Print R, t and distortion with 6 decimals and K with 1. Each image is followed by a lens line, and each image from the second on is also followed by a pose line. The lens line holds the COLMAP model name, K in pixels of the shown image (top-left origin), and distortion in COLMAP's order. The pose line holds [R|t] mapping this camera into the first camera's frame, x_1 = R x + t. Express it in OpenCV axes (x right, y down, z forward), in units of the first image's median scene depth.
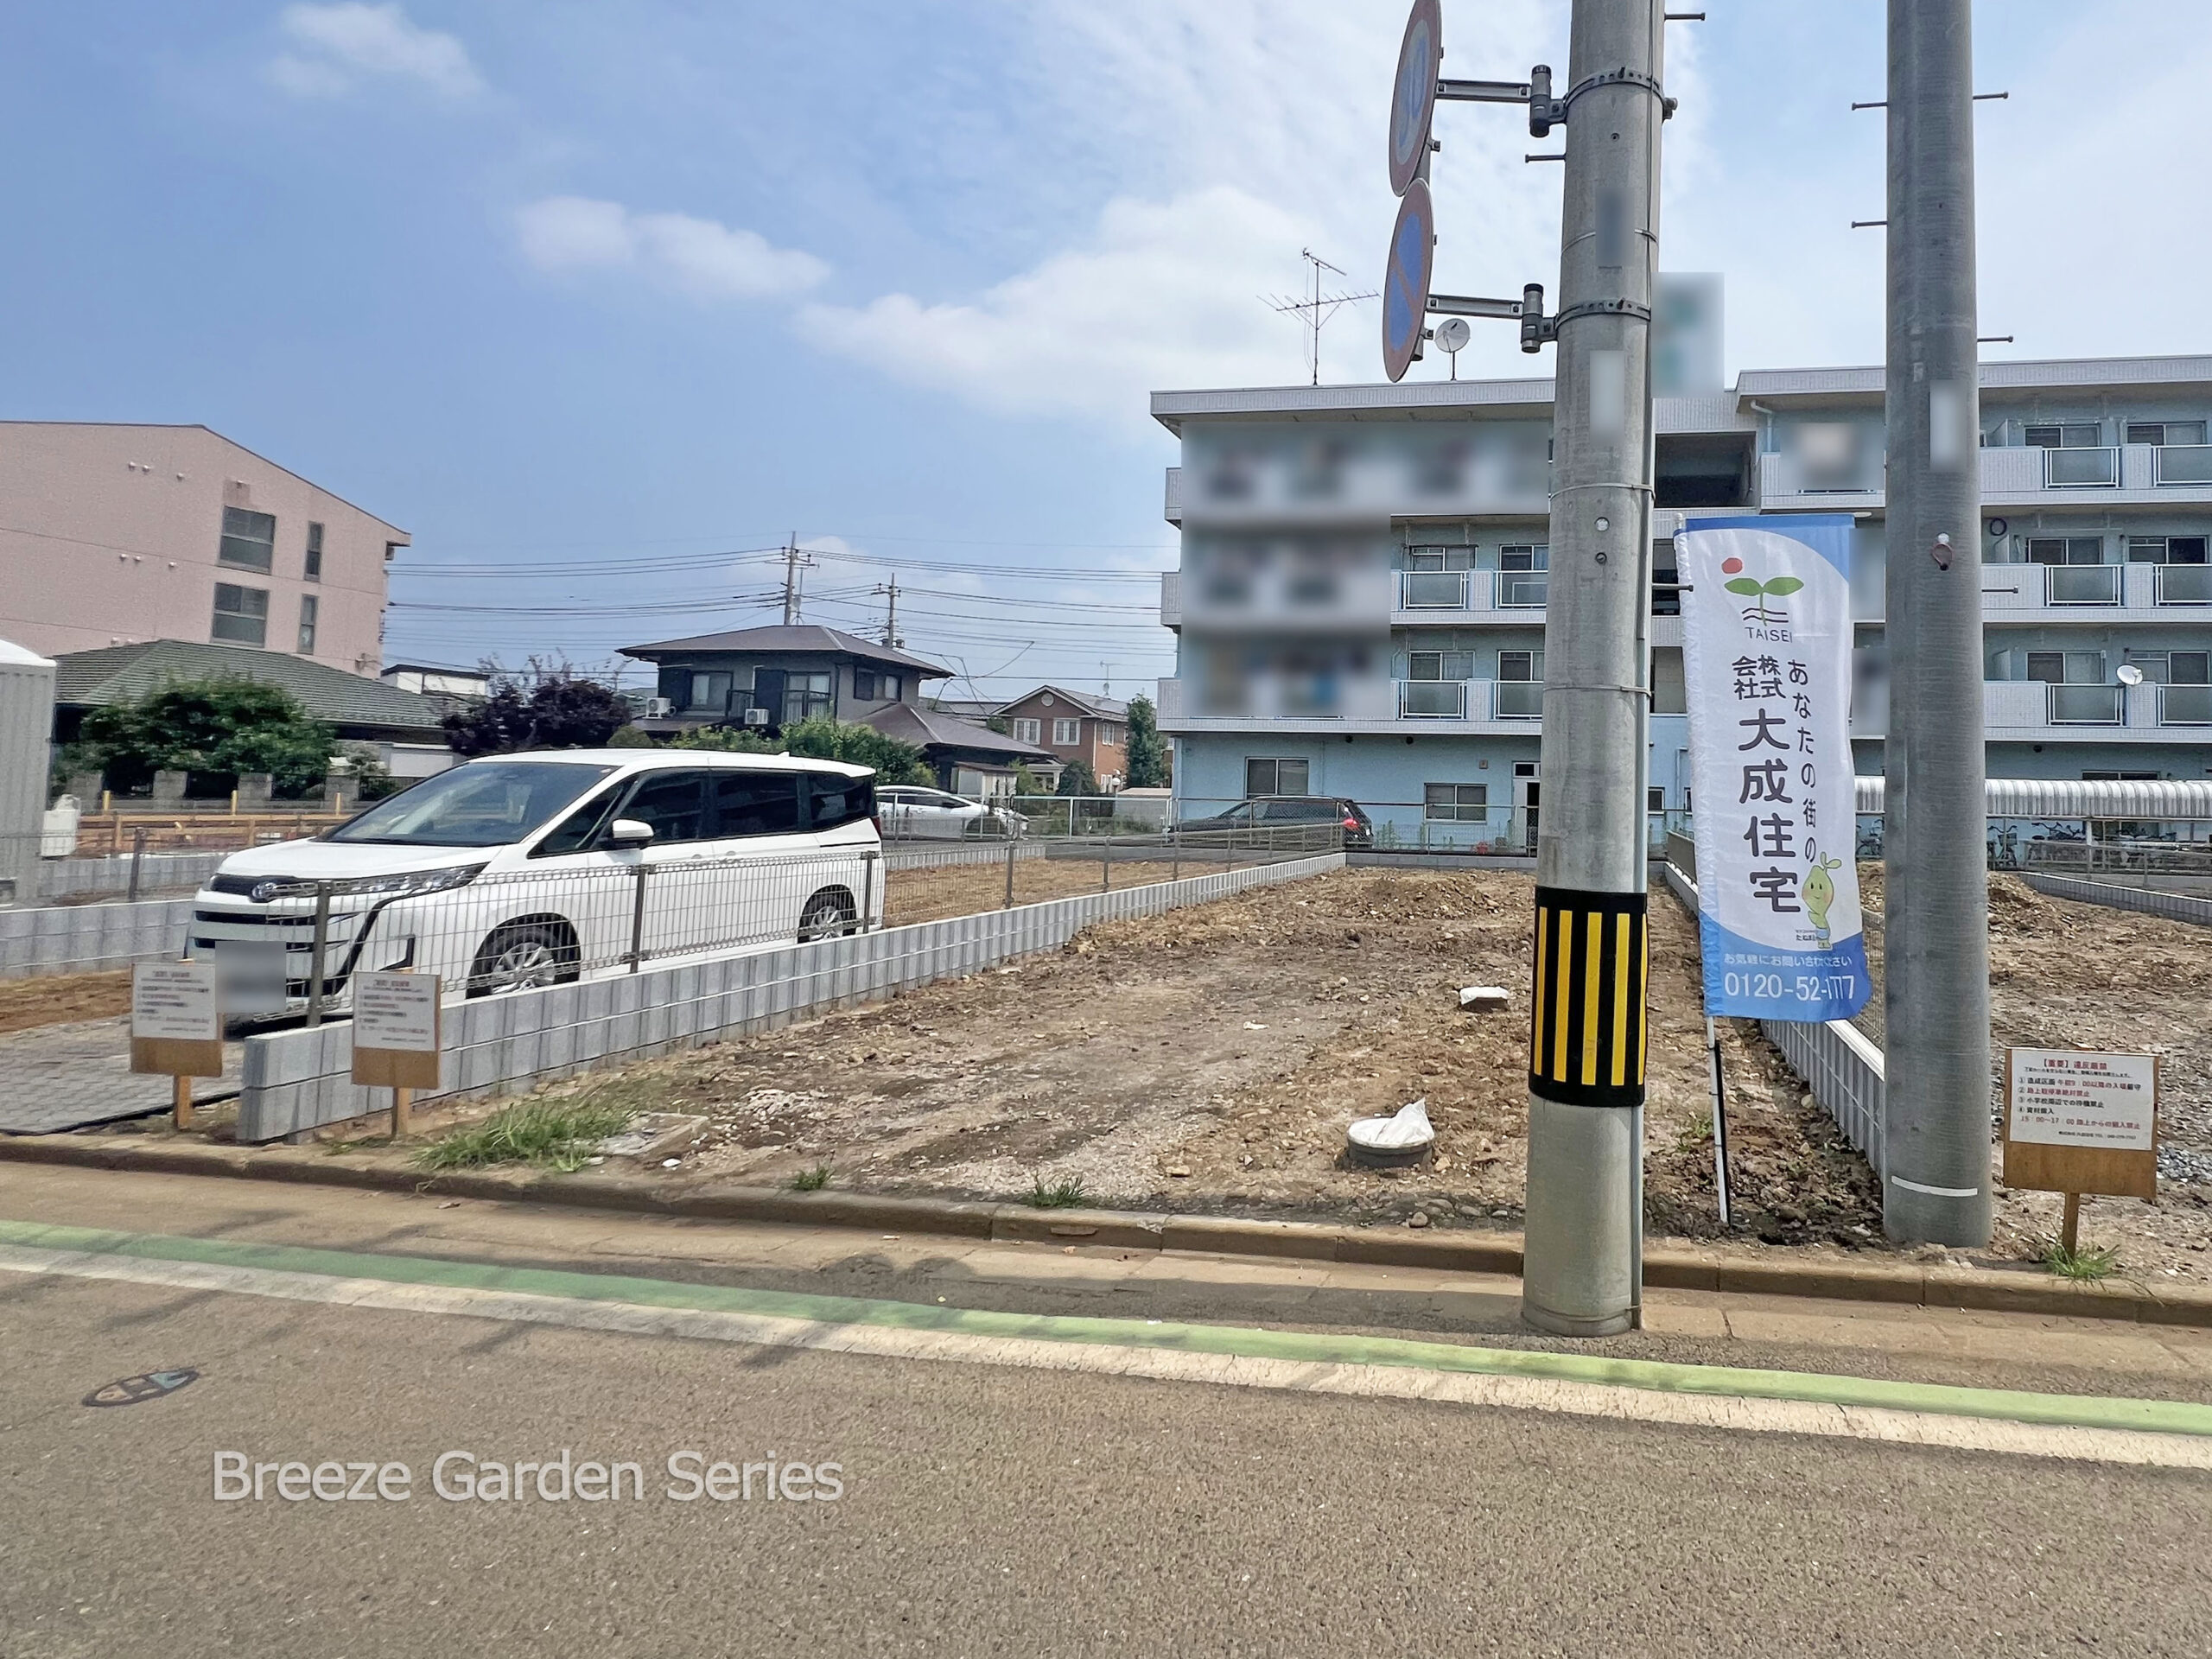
lens RADIAL K [[1141.3, 0, 1413.6], [0, 1141.3, 729.0], [0, 0, 1]] dist [-0.002712, -0.000141]
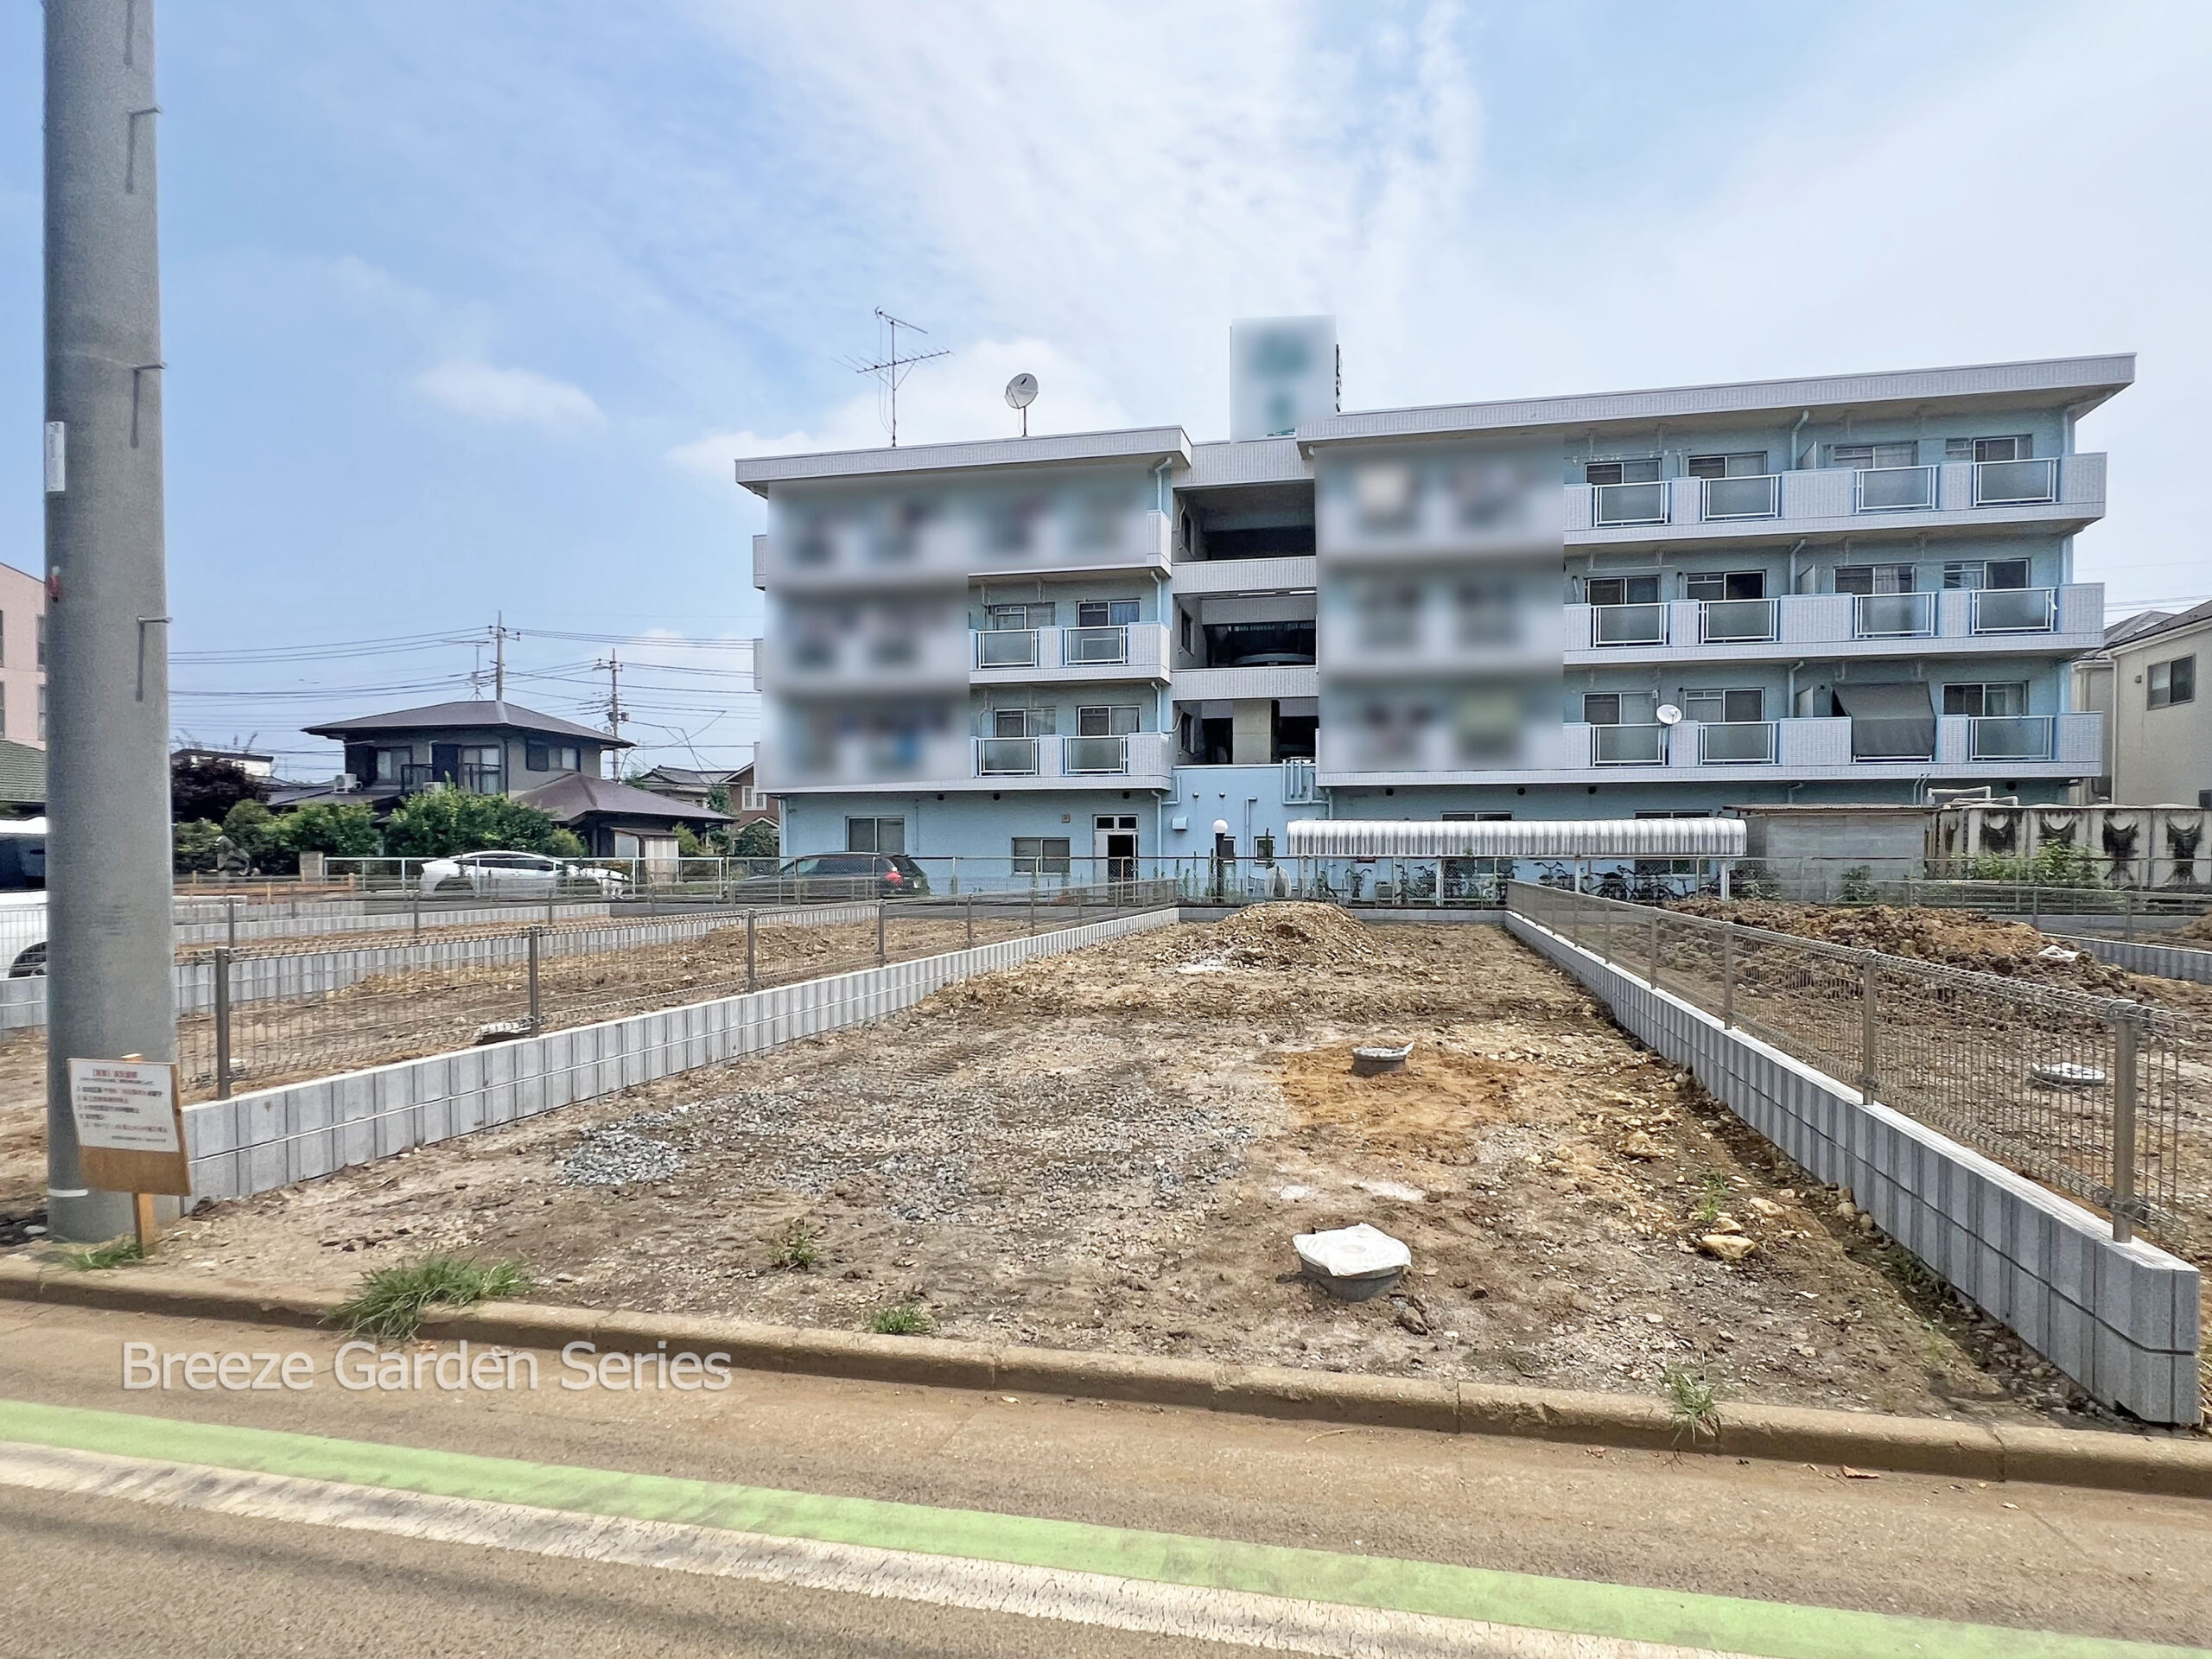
lens RADIAL K [[1119.5, 0, 1206.5], [0, 1119.5, 882.1], [0, 0, 1]] dist [-0.003304, 0.000632]
pose [[0.999013, -0.021556, -0.038849, 0.234443], [0.024791, 0.996089, 0.084810, 0.005956], [0.036869, -0.085689, 0.995640, -0.008648]]
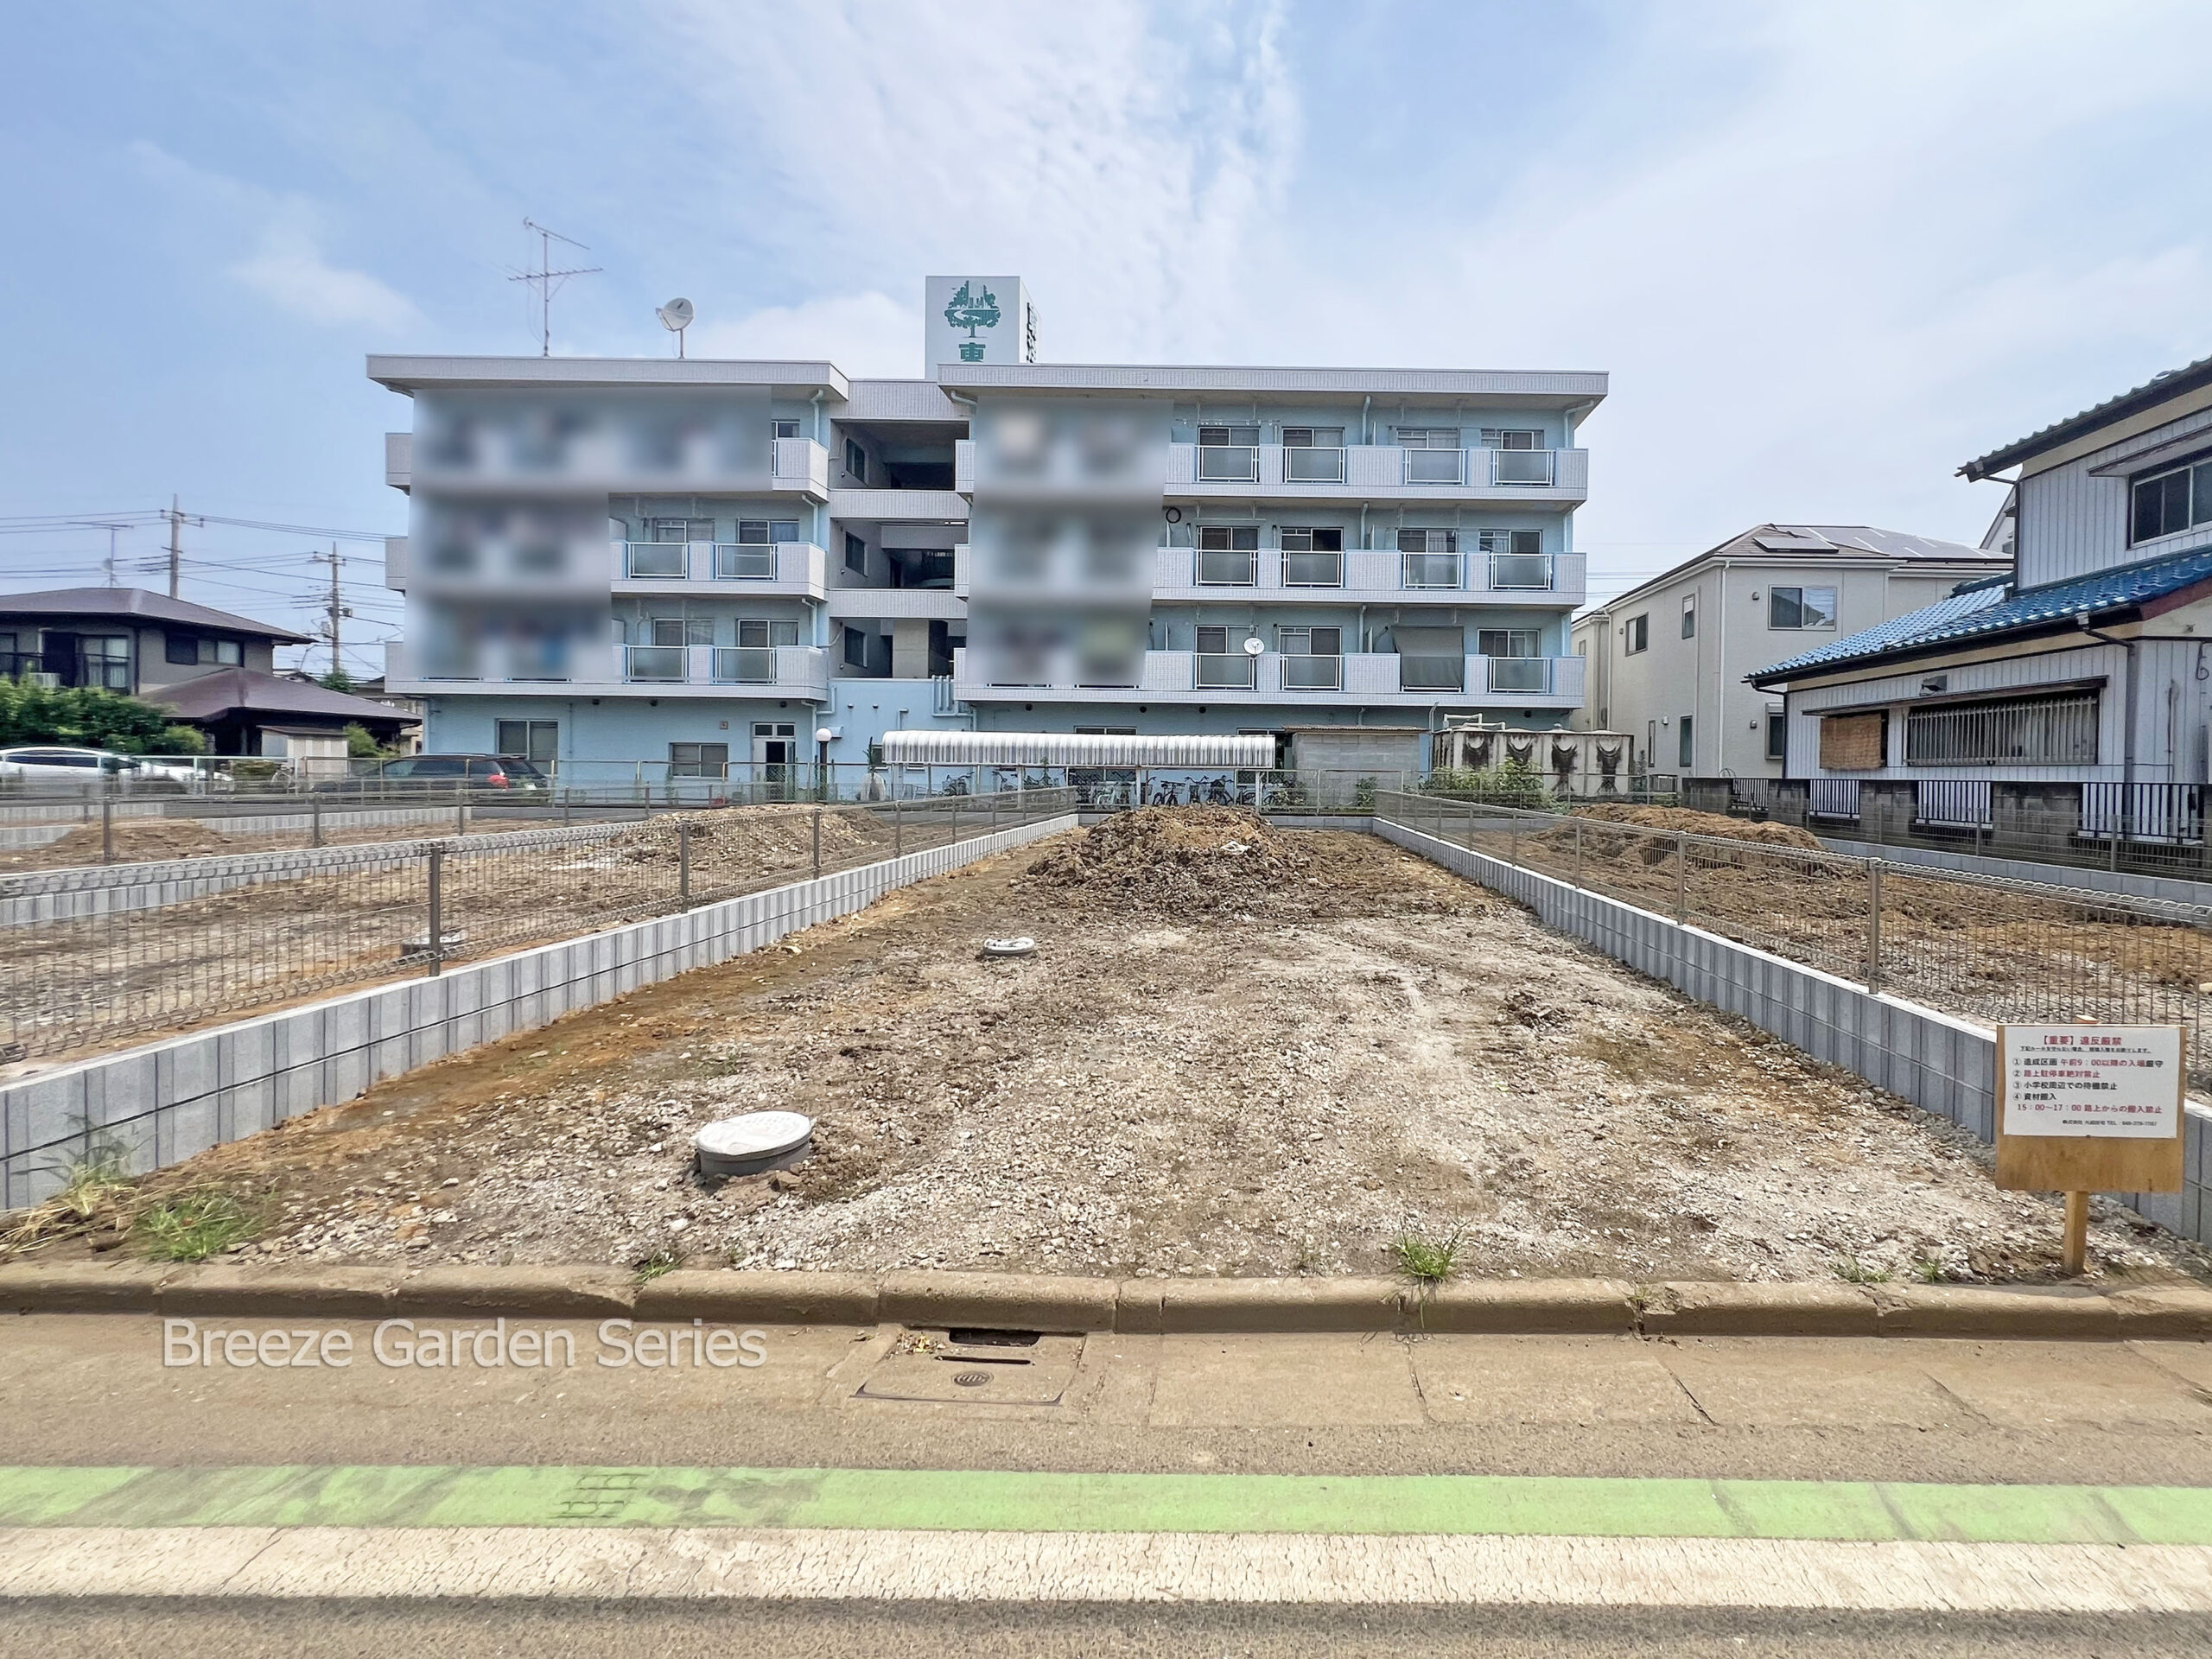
lens RADIAL K [[1013.4, 0, 1257.7], [0, 1013.4, 782.5], [0, 0, 1]] dist [-0.000046, 0.000095]
pose [[0.987730, -0.012408, 0.155680, 0.426842], [-0.000093, 0.996792, 0.080037, 0.008605], [-0.156173, -0.079069, 0.984560, -0.033261]]
